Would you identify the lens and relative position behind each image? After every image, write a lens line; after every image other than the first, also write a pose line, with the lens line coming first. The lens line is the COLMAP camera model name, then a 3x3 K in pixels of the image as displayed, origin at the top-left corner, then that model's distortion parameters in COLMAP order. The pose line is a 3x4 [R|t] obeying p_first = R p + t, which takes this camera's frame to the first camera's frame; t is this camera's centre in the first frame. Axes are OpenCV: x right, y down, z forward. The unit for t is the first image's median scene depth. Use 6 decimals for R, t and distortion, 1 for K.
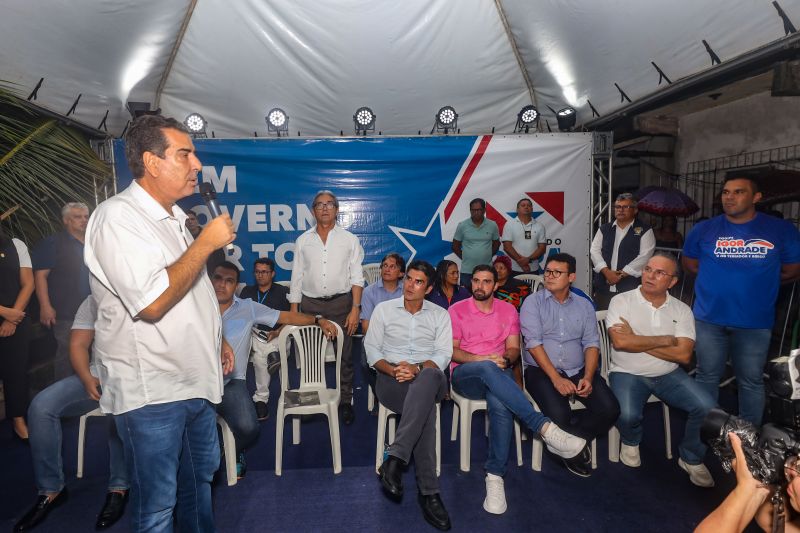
lens RADIAL K [[446.8, 0, 380.3], [0, 446.8, 265.9], [0, 0, 1]] dist [-0.029856, 0.013140]
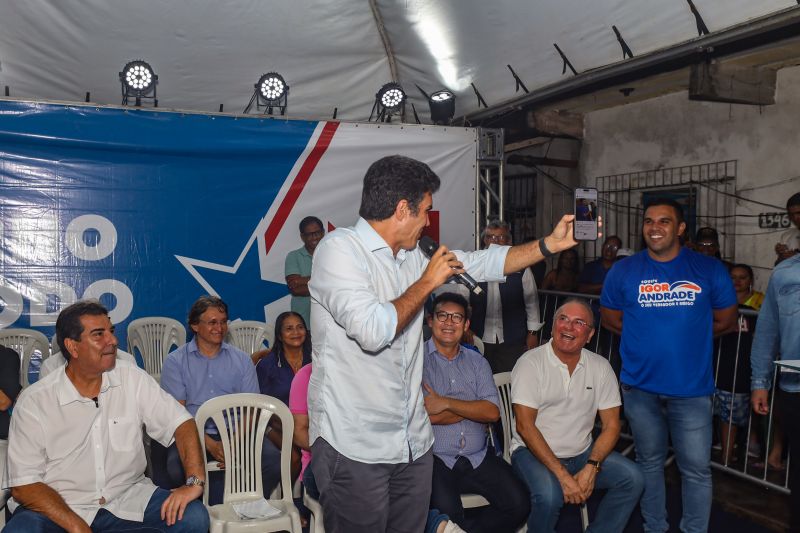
lens RADIAL K [[780.3, 0, 370.7], [0, 780.3, 268.9], [0, 0, 1]] dist [0.039562, 0.000000]
pose [[0.946505, 0.016641, 0.322260, -0.075247], [0.009240, 0.996862, -0.078613, 0.015613], [-0.322557, 0.077385, 0.943382, -0.094012]]
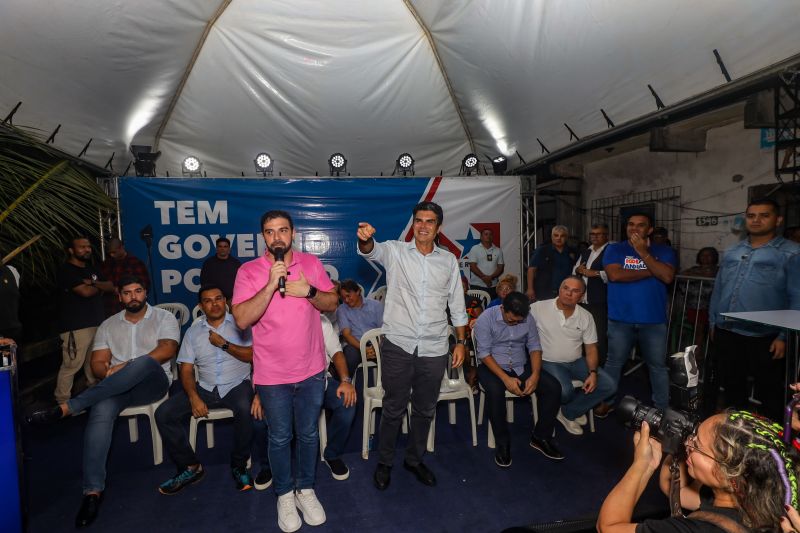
lens RADIAL K [[384.9, 0, 379.0], [0, 384.9, 267.5], [0, 0, 1]] dist [-0.040989, 0.012096]
pose [[0.995165, -0.010569, 0.097646, -0.028359], [0.015299, 0.998739, -0.047819, 0.003713], [-0.097018, 0.049081, 0.994072, -0.024815]]
